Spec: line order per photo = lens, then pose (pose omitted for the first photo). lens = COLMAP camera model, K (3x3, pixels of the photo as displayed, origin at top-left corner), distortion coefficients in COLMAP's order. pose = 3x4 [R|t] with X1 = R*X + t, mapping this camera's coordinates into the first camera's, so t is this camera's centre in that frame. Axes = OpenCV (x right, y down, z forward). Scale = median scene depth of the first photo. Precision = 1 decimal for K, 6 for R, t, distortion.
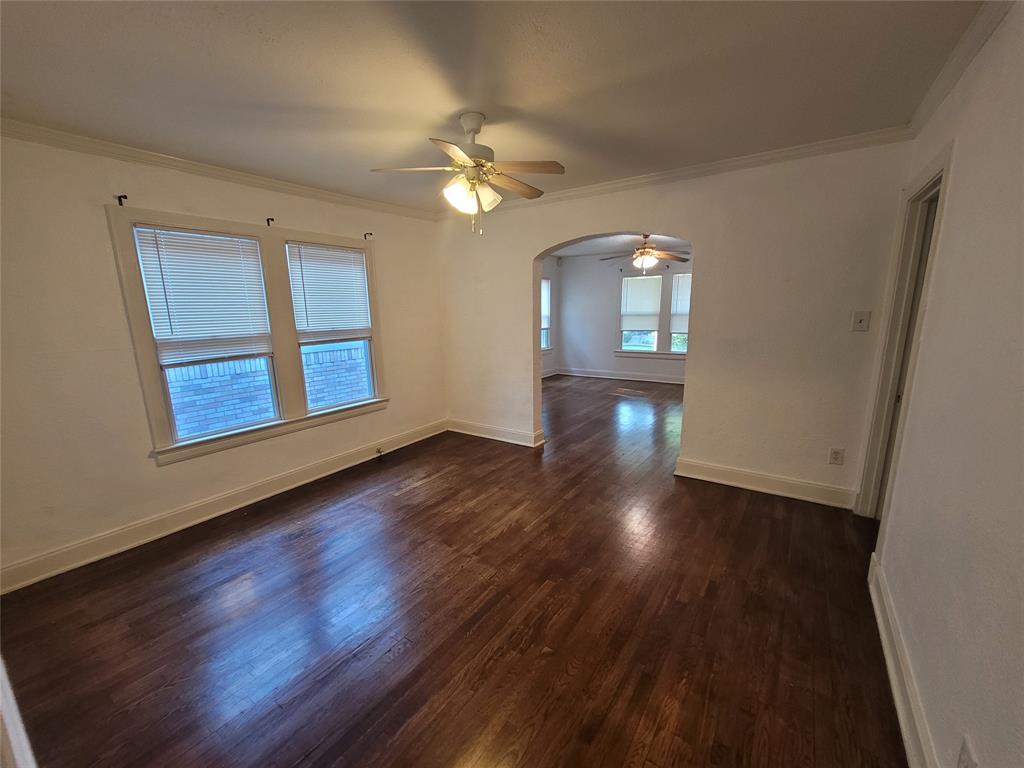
lens RADIAL K [[417.9, 0, 516.4], [0, 417.9, 387.7], [0, 0, 1]] dist [-0.000435, -0.000380]
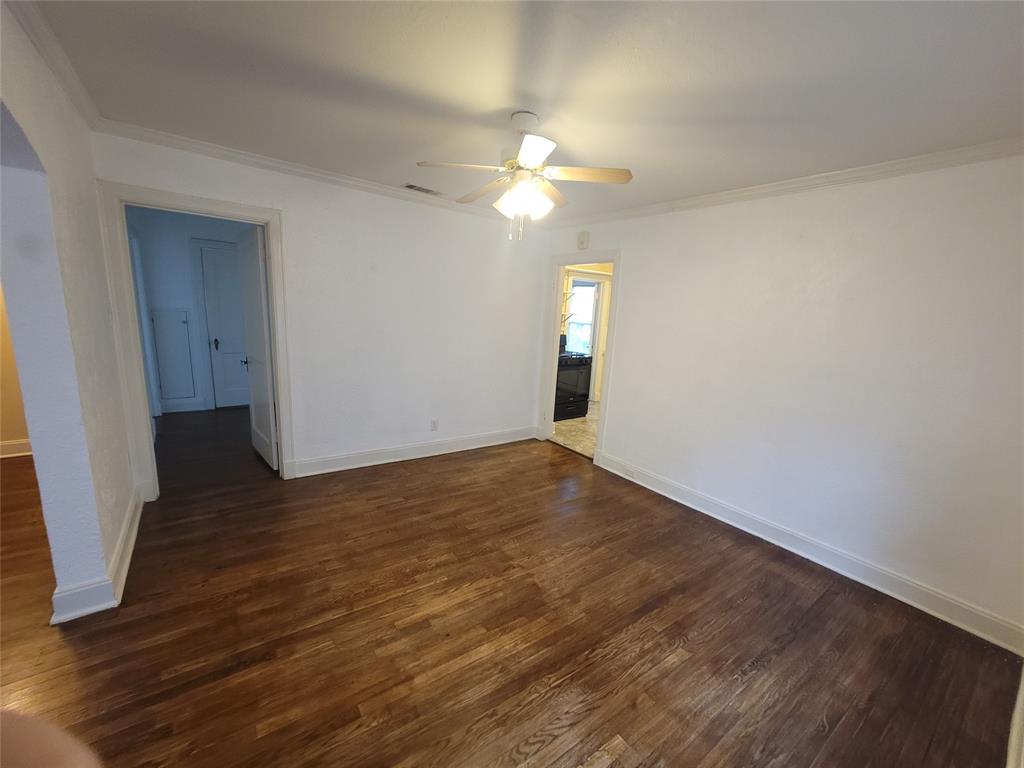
lens RADIAL K [[417.9, 0, 519.0], [0, 417.9, 387.7], [0, 0, 1]] dist [-0.000435, -0.000380]
pose [[-0.944026, -0.102940, 0.313399, -0.339752], [0.019021, 0.931495, 0.363256, -0.318558], [-0.329323, 0.348884, -0.877397, 1.538675]]
